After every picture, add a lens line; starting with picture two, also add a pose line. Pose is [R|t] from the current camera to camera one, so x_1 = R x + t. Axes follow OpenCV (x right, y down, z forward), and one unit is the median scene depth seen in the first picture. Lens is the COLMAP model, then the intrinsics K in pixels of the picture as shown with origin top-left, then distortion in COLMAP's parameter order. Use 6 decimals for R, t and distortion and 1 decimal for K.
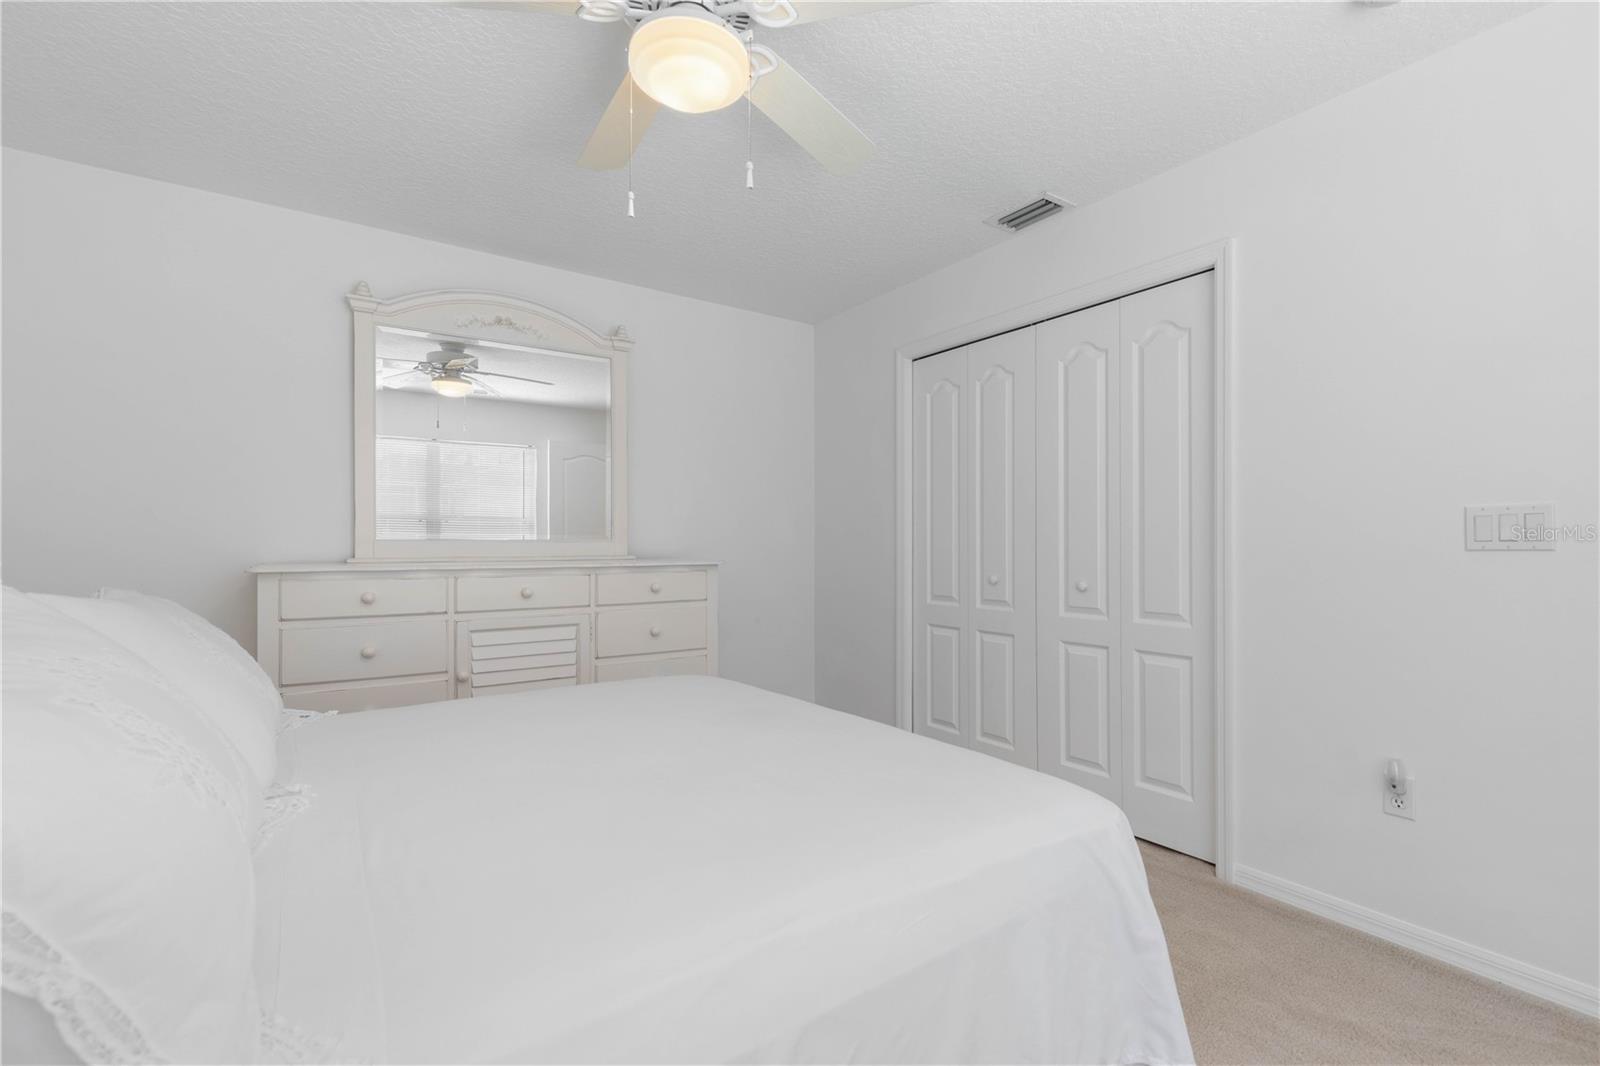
lens RADIAL K [[724.0, 0, 801.8], [0, 724.0, 540.0], [0, 0, 1]] dist [0.003666, 0.000228]
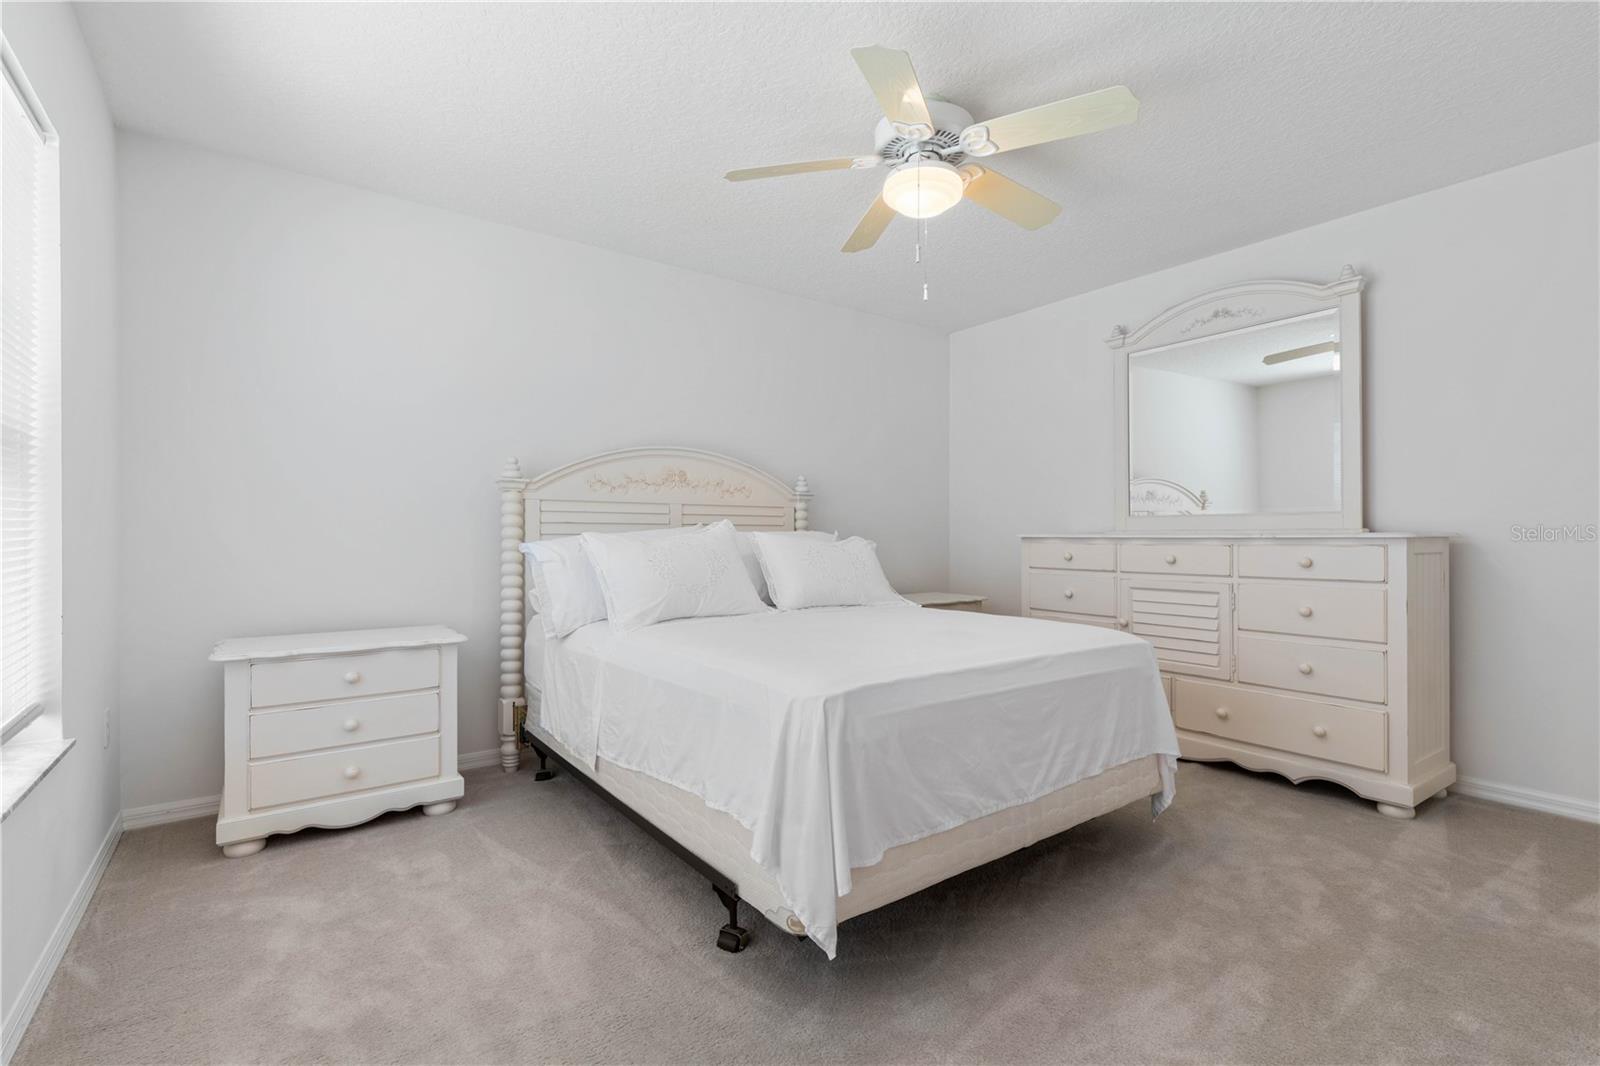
lens RADIAL K [[724.0, 0, 801.8], [0, 724.0, 540.0], [0, 0, 1]] dist [0.003666, 0.000228]
pose [[0.013783, 0.004872, -0.999893, 0.720721], [0.004288, 0.999979, 0.004931, 0.032452], [0.999896, -0.004355, 0.013762, 0.386683]]
